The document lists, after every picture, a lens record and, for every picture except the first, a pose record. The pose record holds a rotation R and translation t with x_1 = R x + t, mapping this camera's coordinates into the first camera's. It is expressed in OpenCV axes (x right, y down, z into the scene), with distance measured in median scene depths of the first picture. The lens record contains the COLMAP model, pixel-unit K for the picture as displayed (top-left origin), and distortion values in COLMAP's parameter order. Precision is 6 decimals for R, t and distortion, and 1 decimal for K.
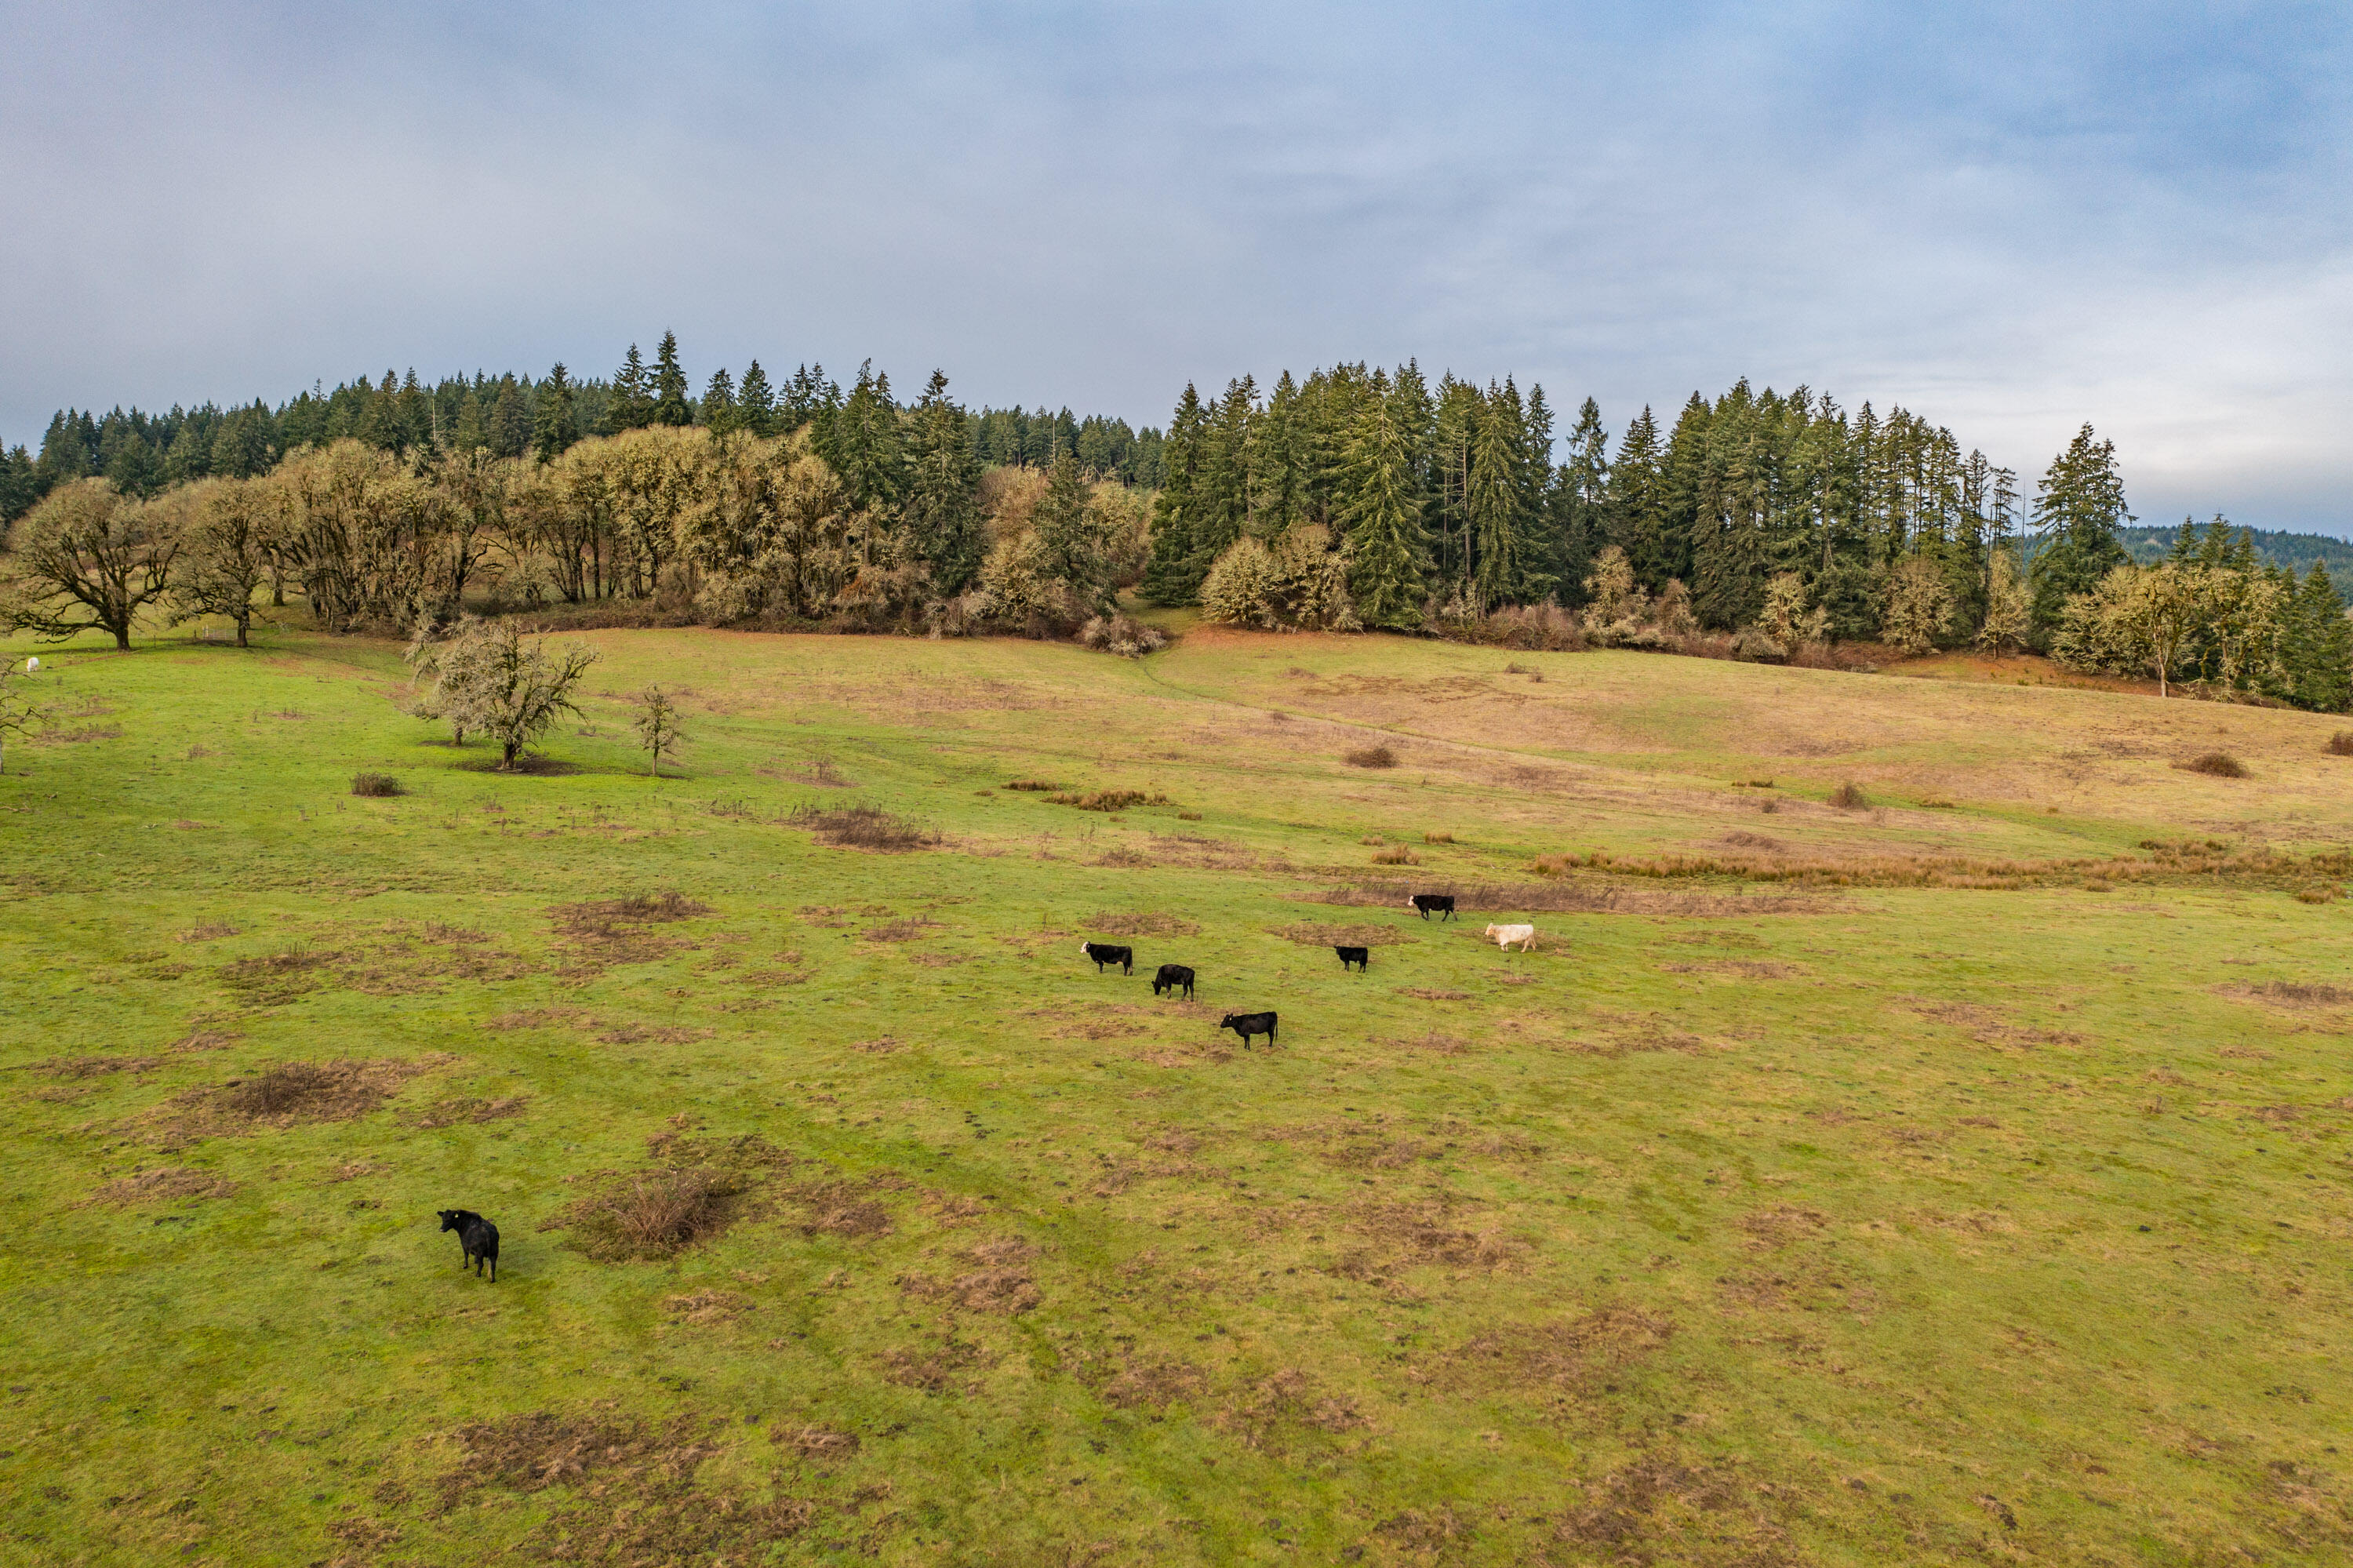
lens RADIAL K [[1873.2, 0, 1176.5], [0, 1873.2, 784.0], [0, 0, 1]] dist [0.001319, -0.004276]
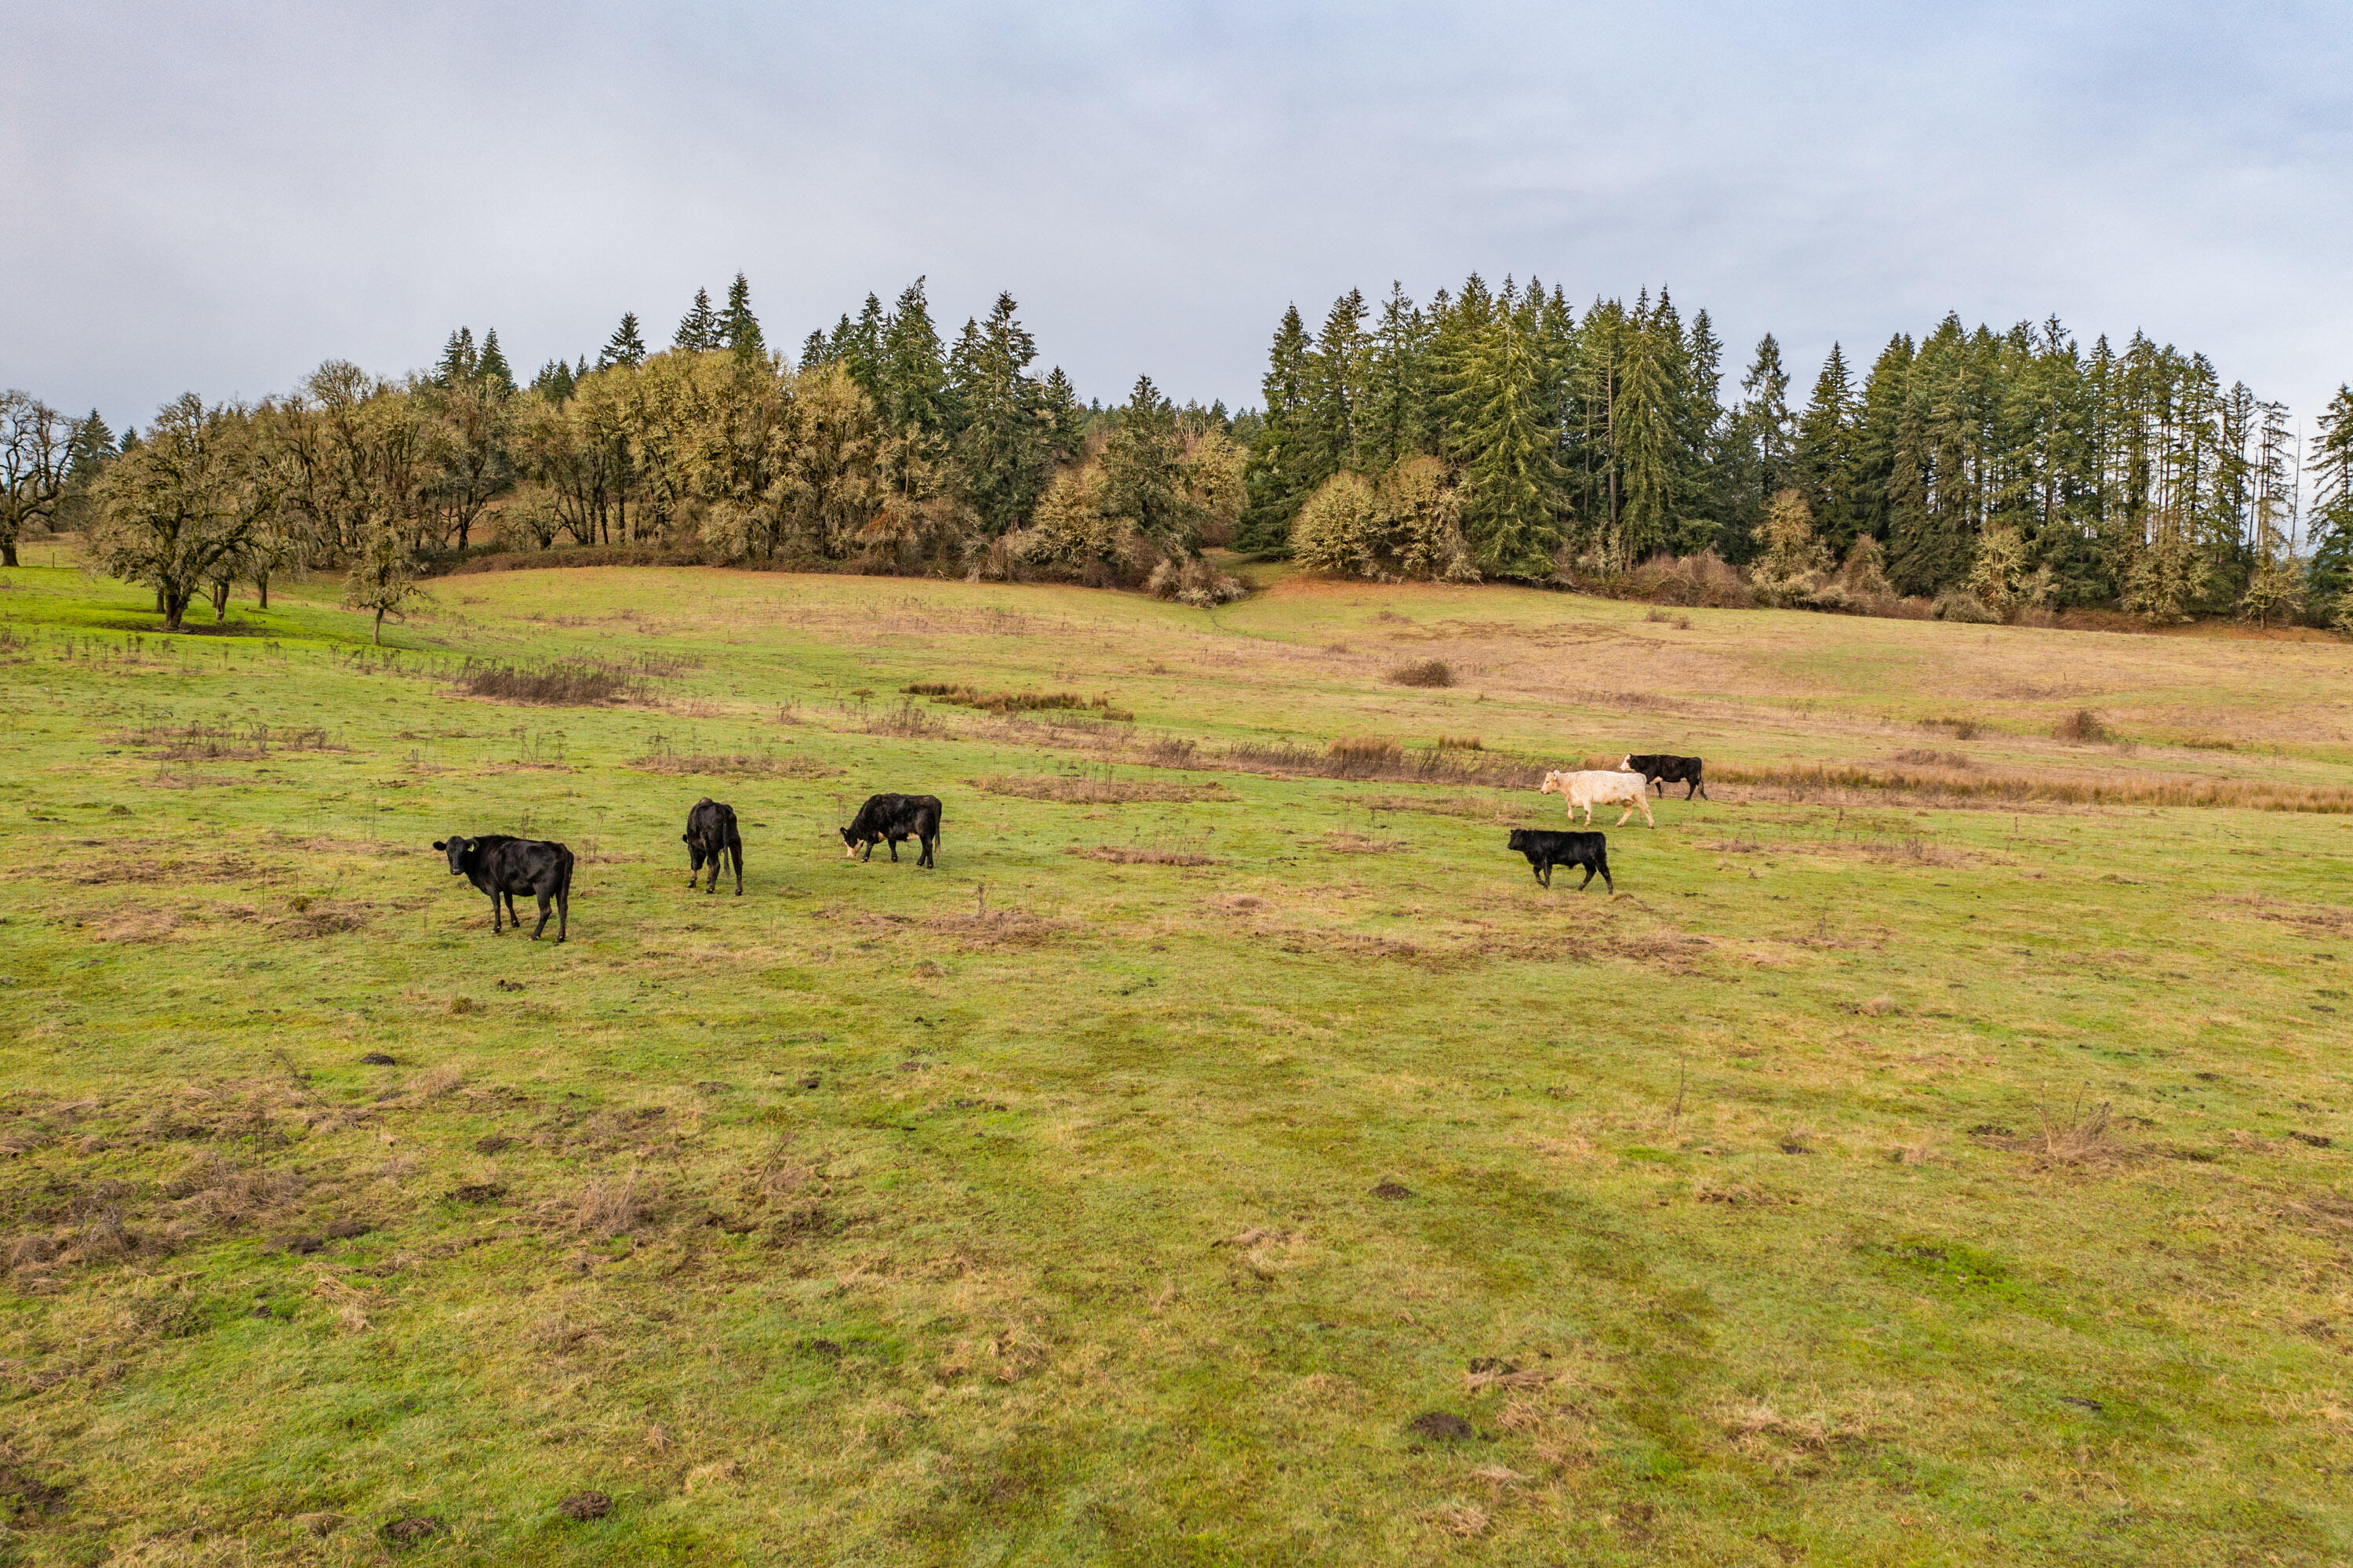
lens RADIAL K [[1873.2, 0, 1176.5], [0, 1873.2, 784.0], [0, 0, 1]] dist [0.001319, -0.004276]
pose [[0.994706, 0.013947, -0.101807, 0.048165], [-0.015761, 0.999731, -0.017037, 0.025718], [0.101542, 0.018552, 0.994658, 0.139261]]
